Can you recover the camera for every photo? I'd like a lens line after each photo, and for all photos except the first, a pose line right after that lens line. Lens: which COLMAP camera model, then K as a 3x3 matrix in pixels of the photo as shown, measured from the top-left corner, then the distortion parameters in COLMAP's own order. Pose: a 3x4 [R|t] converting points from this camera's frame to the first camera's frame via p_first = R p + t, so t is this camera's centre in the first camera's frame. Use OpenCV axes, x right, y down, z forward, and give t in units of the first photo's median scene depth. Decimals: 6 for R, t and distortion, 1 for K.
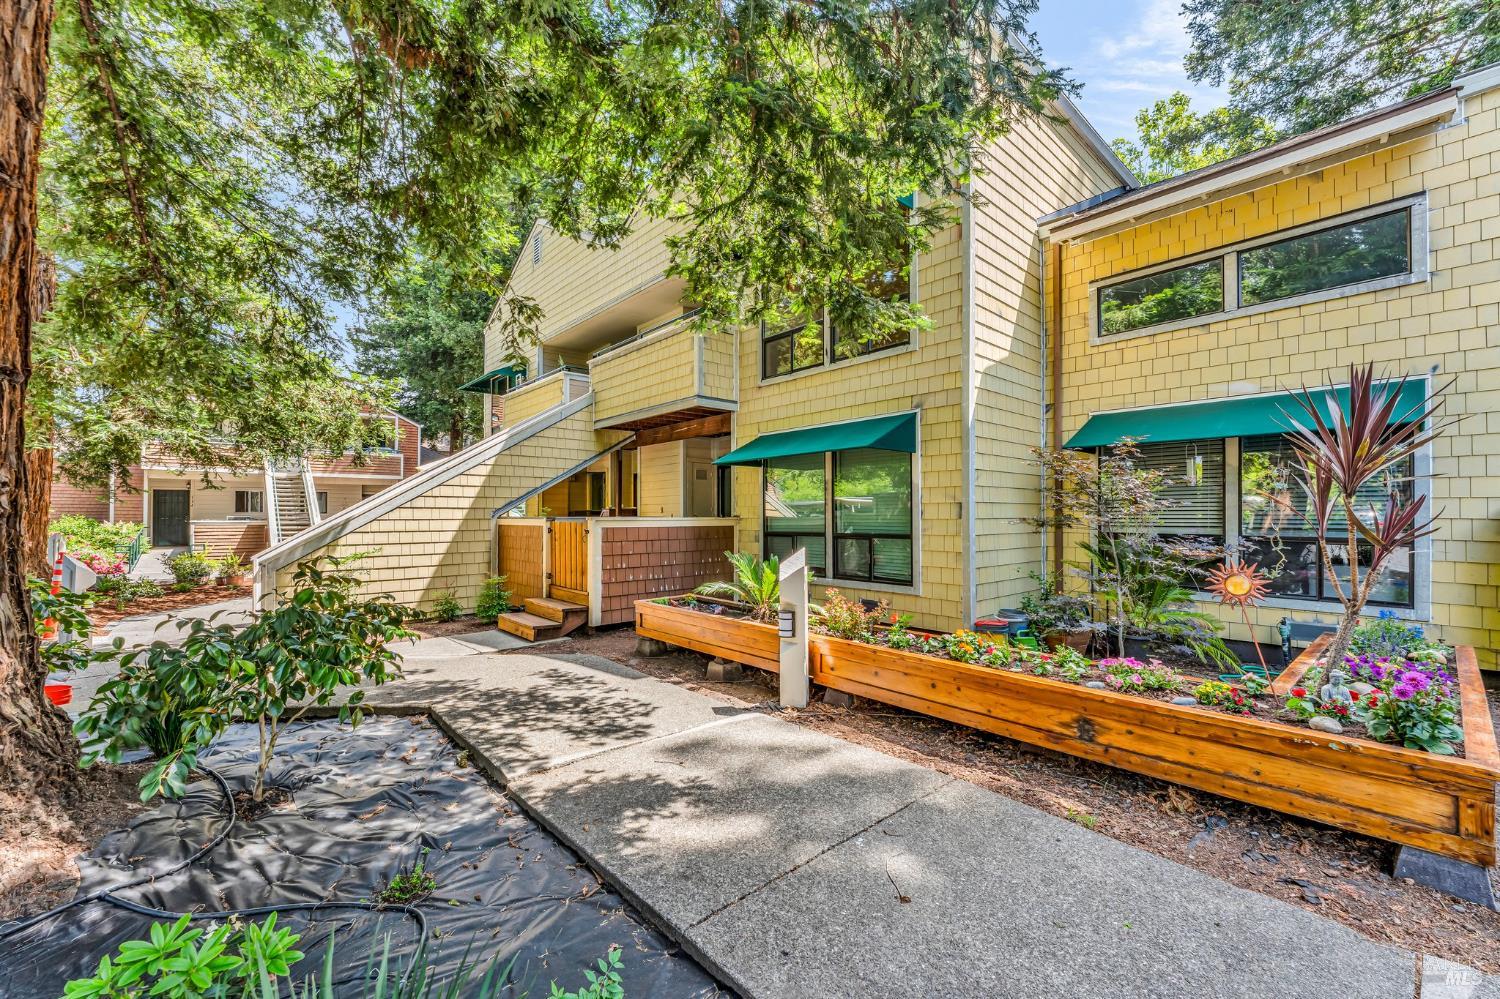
lens RADIAL K [[600.7, 0, 751.6], [0, 600.7, 501.4], [0, 0, 1]] dist [-0.000140, 0.000073]
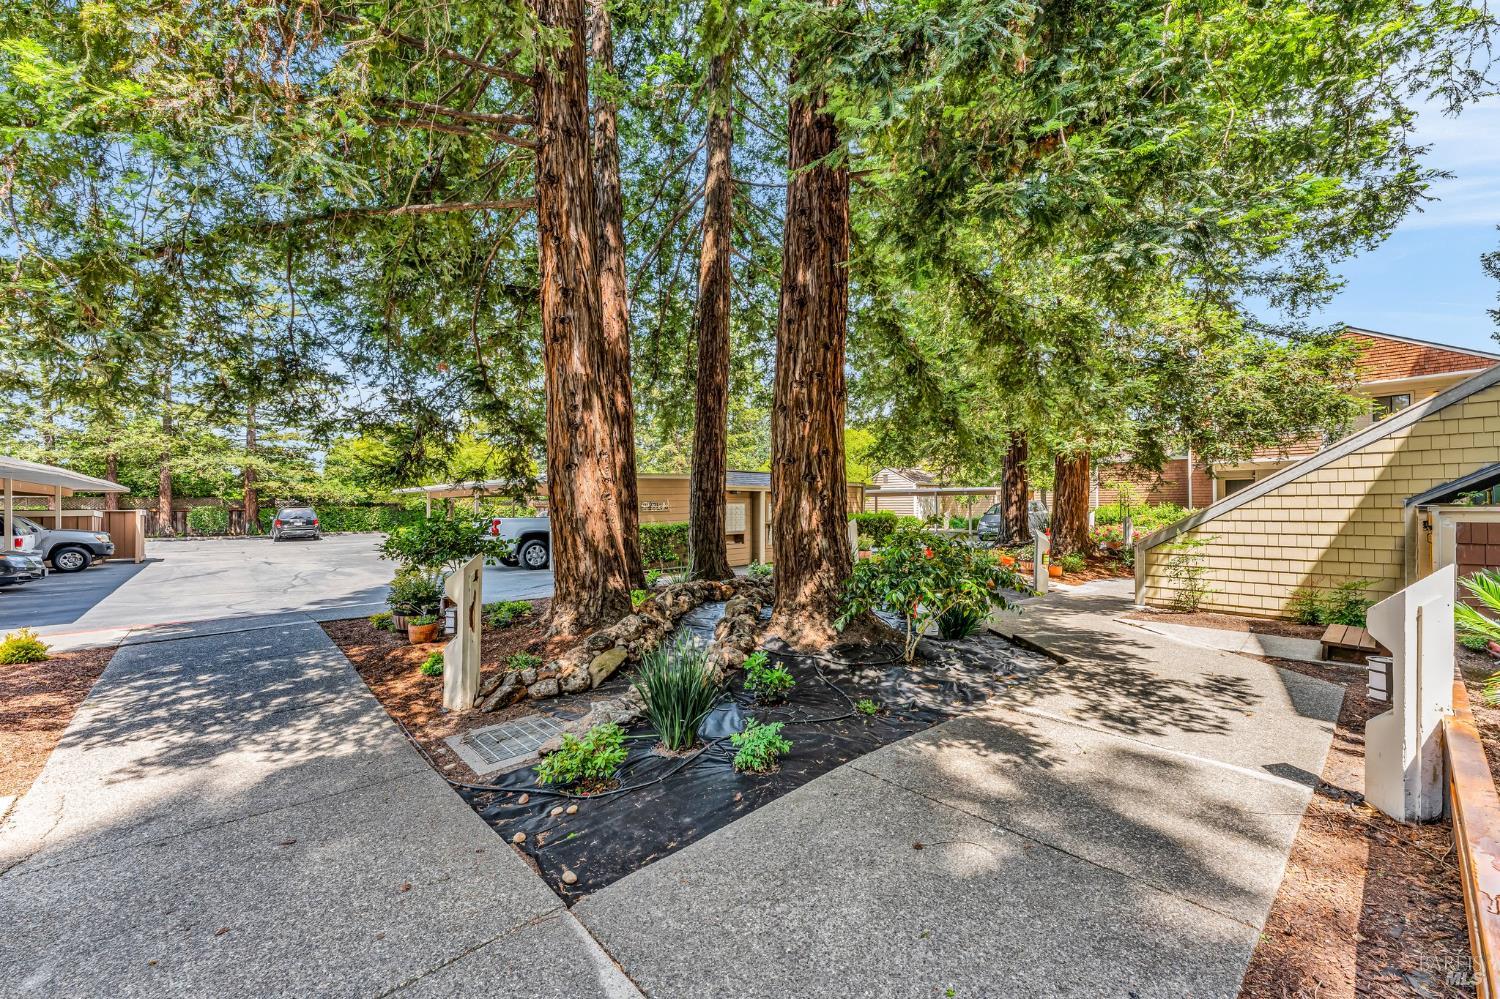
lens RADIAL K [[600.7, 0, 751.6], [0, 600.7, 501.4], [0, 0, 1]] dist [-0.000140, 0.000073]
pose [[0.012504, -0.005897, -0.999904, 0.760411], [0.030706, 0.999513, -0.005511, -0.001599], [0.999450, -0.030634, 0.012679, 0.368877]]
